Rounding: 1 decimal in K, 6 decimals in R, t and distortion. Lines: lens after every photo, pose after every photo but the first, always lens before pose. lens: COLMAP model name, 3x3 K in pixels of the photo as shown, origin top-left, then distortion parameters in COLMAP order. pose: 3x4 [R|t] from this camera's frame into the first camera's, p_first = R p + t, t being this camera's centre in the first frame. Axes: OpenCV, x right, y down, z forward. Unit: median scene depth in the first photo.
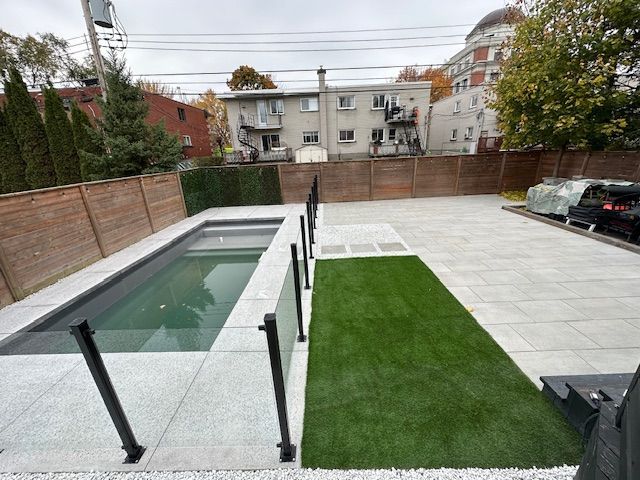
lens RADIAL K [[257.7, 0, 320.0], [0, 257.7, 240.0], [0, 0, 1]] dist [-0.000469, -0.000150]
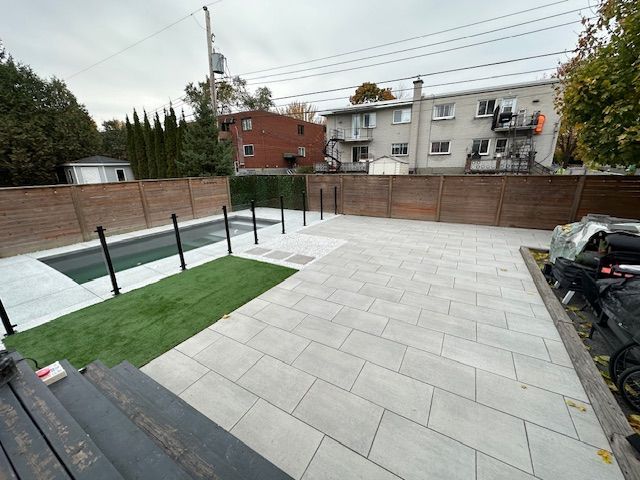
lens RADIAL K [[257.7, 0, 320.0], [0, 257.7, 240.0], [0, 0, 1]] dist [-0.000469, -0.000150]
pose [[0.861935, 0.170595, -0.477457, 0.246158], [-0.186620, 0.982331, 0.014087, -0.023627], [0.471424, 0.076961, 0.878542, 0.039033]]
